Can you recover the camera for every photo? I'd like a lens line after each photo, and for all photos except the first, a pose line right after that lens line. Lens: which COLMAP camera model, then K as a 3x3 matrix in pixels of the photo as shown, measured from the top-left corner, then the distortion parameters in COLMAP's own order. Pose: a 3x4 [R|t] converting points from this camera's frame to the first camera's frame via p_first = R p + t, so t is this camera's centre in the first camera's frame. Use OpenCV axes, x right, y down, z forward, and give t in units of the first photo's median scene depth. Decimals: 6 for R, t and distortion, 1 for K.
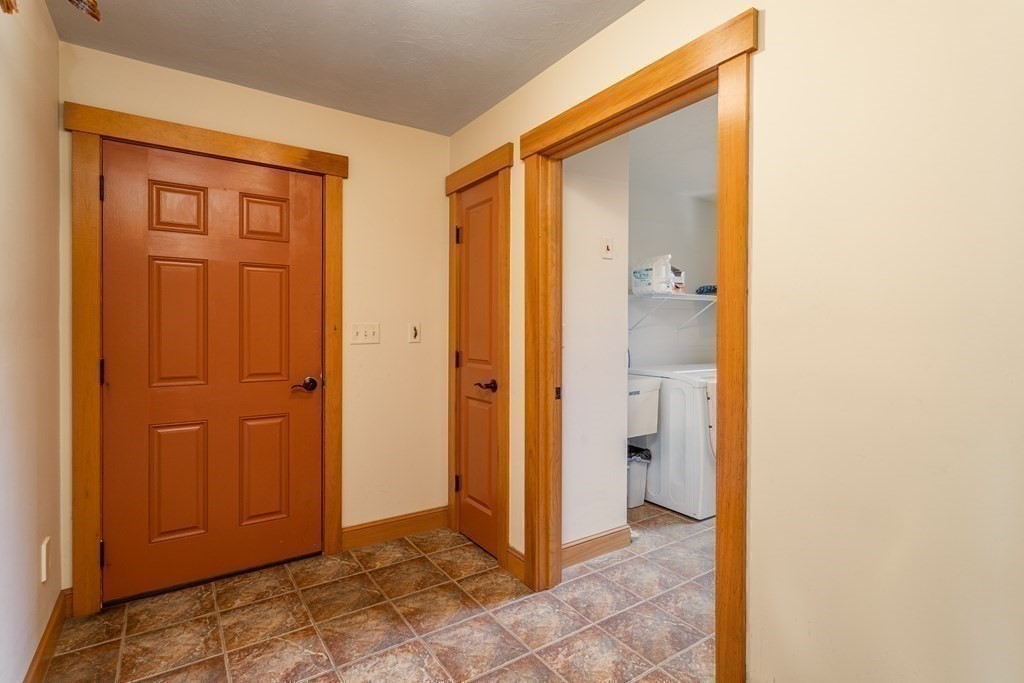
lens RADIAL K [[486.1, 0, 515.8], [0, 486.1, 338.0], [0, 0, 1]] dist [-0.000880, 0.000455]
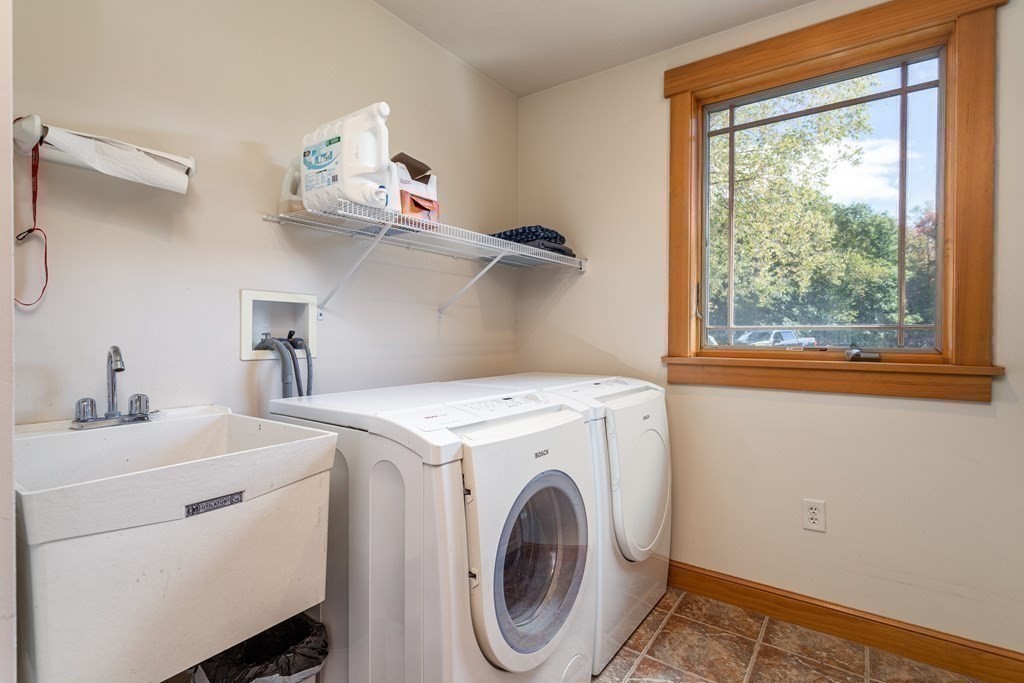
lens RADIAL K [[486.1, 0, 515.8], [0, 486.1, 338.0], [0, 0, 1]] dist [-0.000880, 0.000455]
pose [[0.934471, -0.000765, 0.356037, 0.271937], [0.001373, 0.999998, -0.001456, 0.015044], [-0.356036, 0.001849, 0.934471, 0.593117]]
